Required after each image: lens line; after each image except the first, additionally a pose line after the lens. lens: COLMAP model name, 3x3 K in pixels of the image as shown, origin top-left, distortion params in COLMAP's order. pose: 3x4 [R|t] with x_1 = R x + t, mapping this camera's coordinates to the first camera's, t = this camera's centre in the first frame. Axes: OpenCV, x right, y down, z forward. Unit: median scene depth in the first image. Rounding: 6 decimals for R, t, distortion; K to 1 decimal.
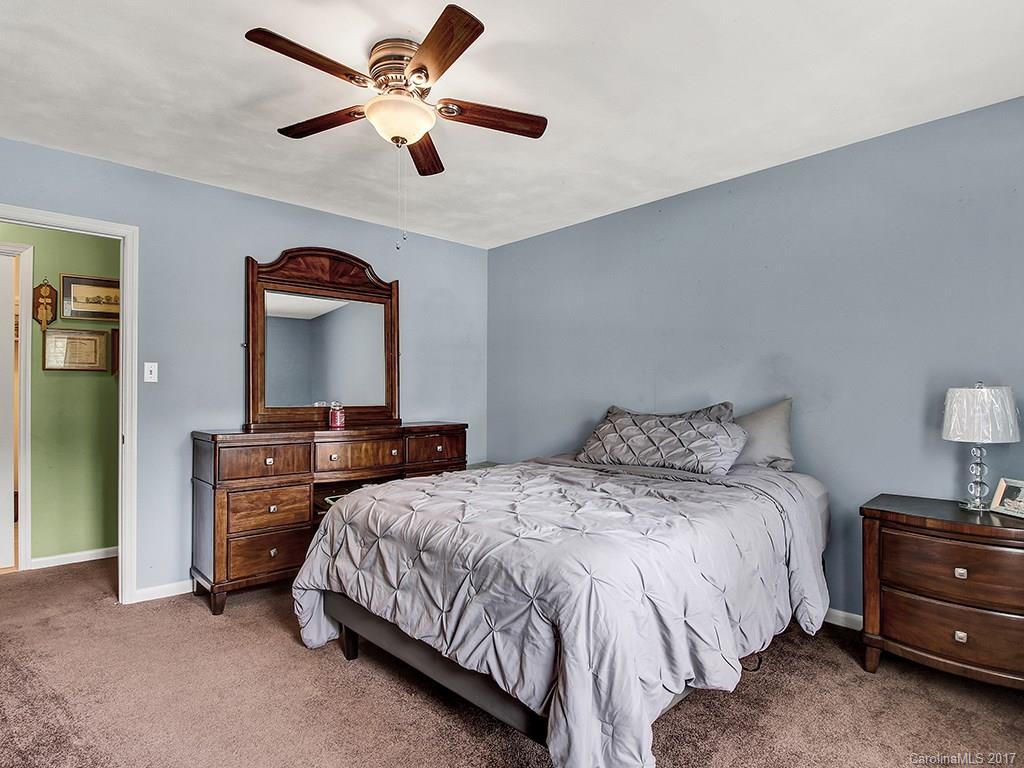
lens RADIAL K [[555.2, 0, 502.1], [0, 555.2, 390.2], [0, 0, 1]] dist [-0.002591, -0.000633]
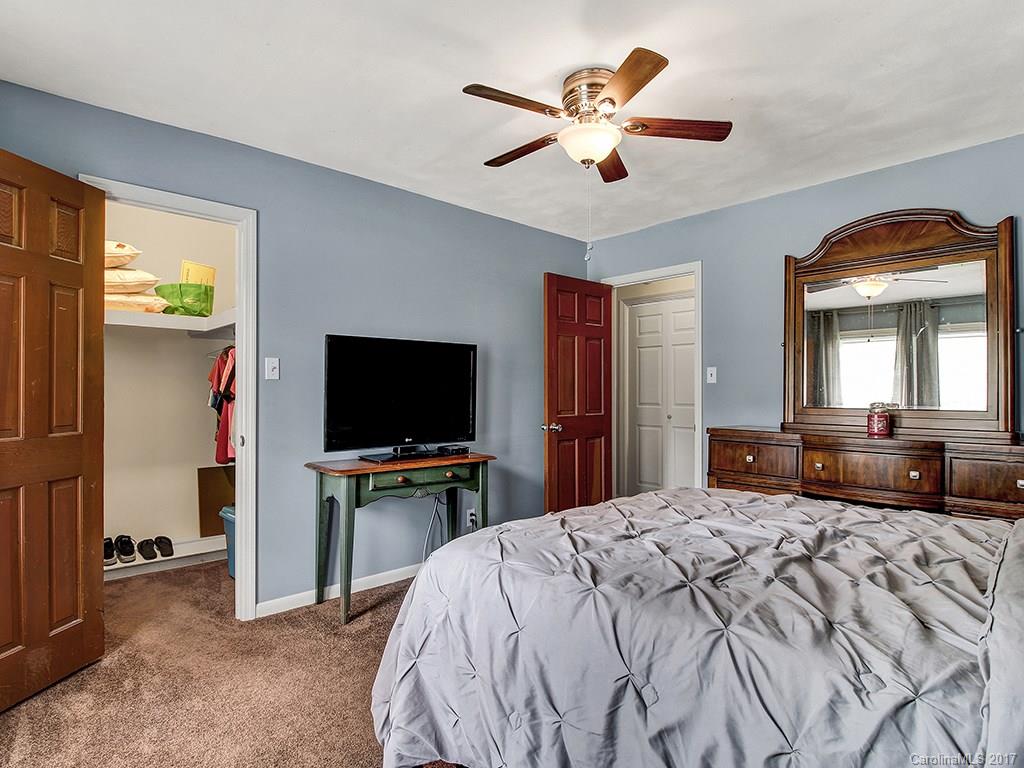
lens RADIAL K [[555.2, 0, 502.1], [0, 555.2, 390.2], [0, 0, 1]] dist [-0.002591, -0.000633]
pose [[-0.006653, -0.004779, -0.999966, 0.585700], [0.002096, 0.999986, -0.004793, 0.005920], [0.999976, -0.002128, -0.006643, 0.533455]]
